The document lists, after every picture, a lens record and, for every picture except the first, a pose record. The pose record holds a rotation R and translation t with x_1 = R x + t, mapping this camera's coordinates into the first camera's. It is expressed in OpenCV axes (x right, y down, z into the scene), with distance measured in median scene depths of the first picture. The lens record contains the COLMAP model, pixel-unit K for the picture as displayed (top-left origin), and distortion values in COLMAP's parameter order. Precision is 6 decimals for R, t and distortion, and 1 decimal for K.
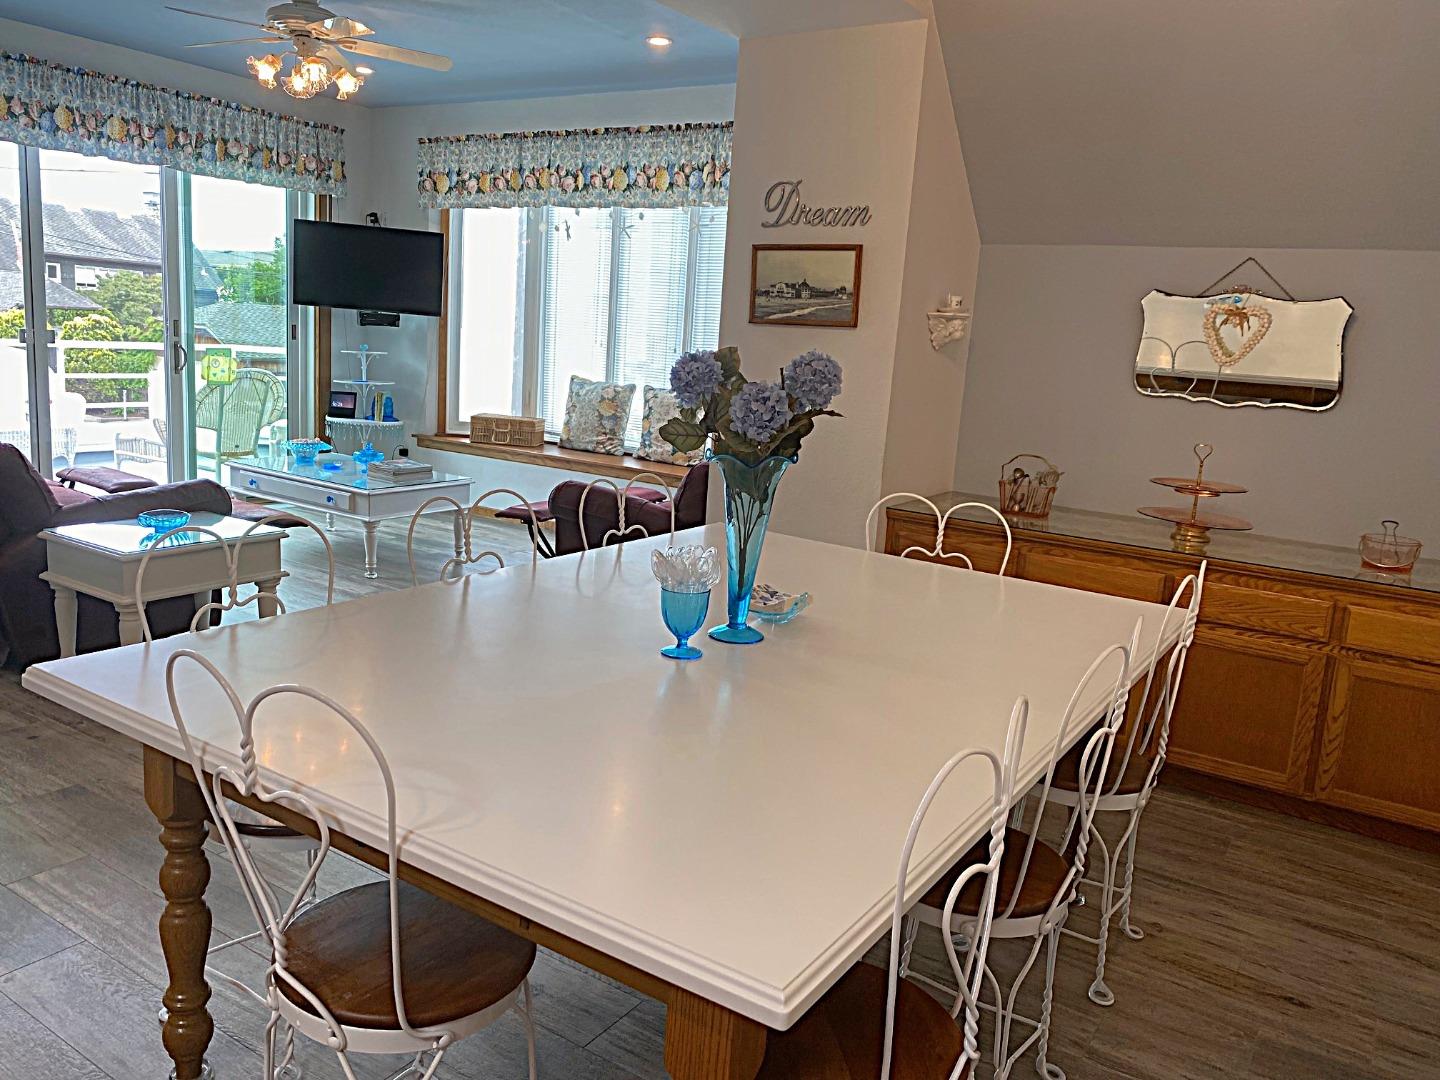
lens RADIAL K [[1100.3, 0, 720.7], [0, 1100.3, 538.4], [0, 0, 1]] dist [-0.008227, 0.007880]
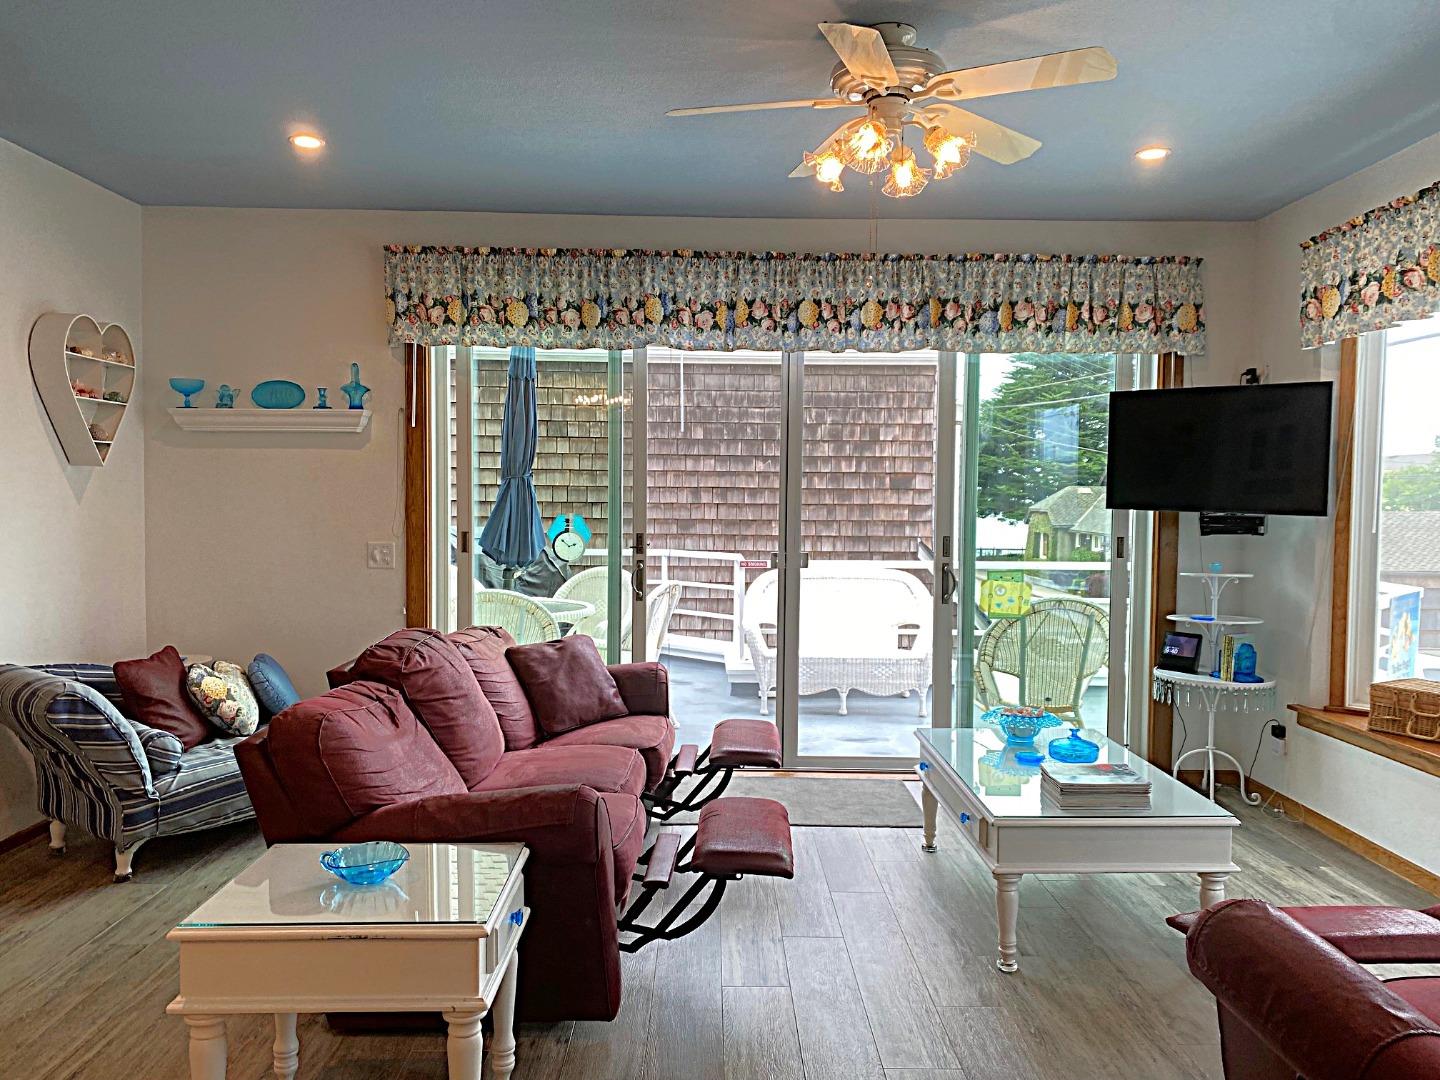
lens RADIAL K [[1100.3, 0, 719.2], [0, 1100.3, 547.7], [0, 0, 1]] dist [-0.008227, 0.007880]
pose [[0.550202, -0.024857, -0.834661, 0.068754], [-0.124237, 0.985995, -0.111260, -0.079891], [0.825738, 0.164911, 0.539409, 0.423583]]
